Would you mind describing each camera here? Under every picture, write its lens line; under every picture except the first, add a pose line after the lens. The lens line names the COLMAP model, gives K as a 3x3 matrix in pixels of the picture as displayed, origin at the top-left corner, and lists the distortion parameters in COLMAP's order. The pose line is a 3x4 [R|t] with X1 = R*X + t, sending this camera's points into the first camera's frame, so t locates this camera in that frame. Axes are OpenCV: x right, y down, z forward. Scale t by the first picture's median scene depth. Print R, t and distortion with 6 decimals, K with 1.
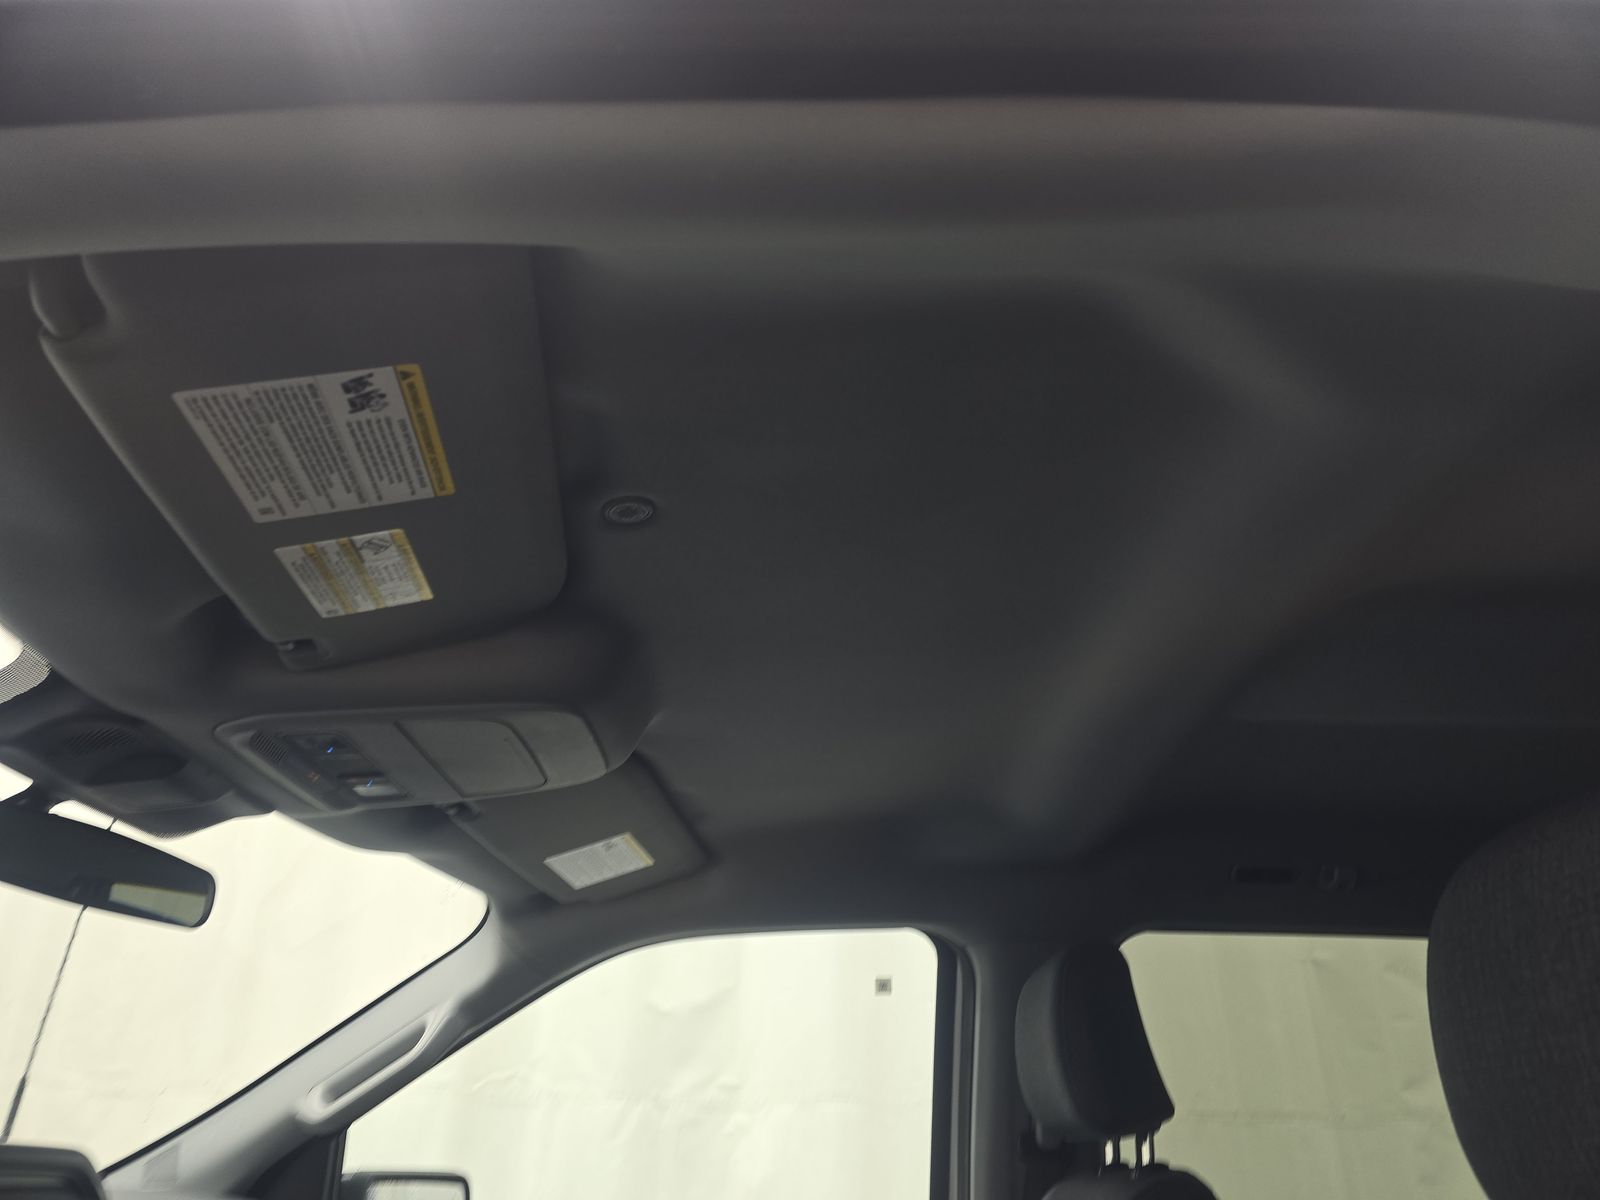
lens RADIAL K [[1078.0, 0, 804.0], [0, 1078.0, 590.7], [0, 0, 1]] dist [0.015301, -0.025459]
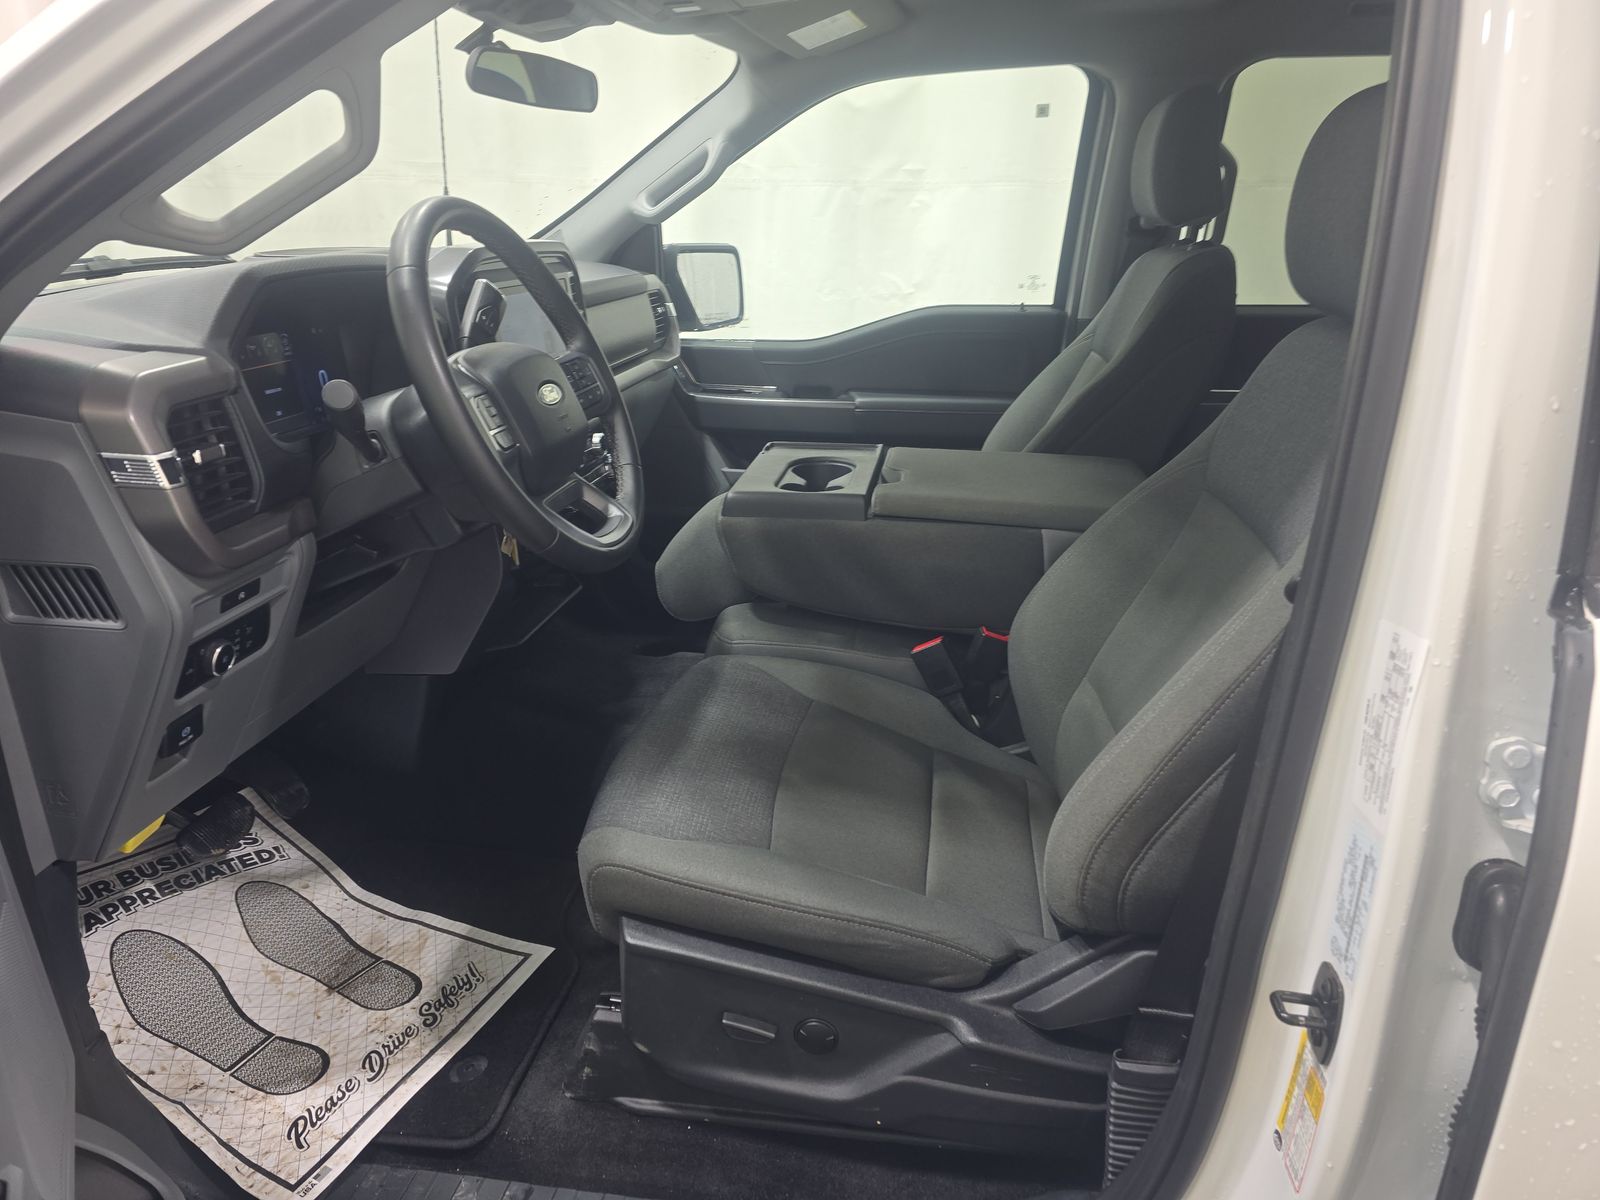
lens RADIAL K [[1078.0, 0, 798.2], [0, 1078.0, 591.2], [0, 0, 1]] dist [0.015301, -0.025459]
pose [[0.988067, 0.042124, -0.148150, -0.000209], [0.079006, 0.687072, 0.722282, -0.205632], [0.132215, -0.725368, 0.675545, -0.345015]]
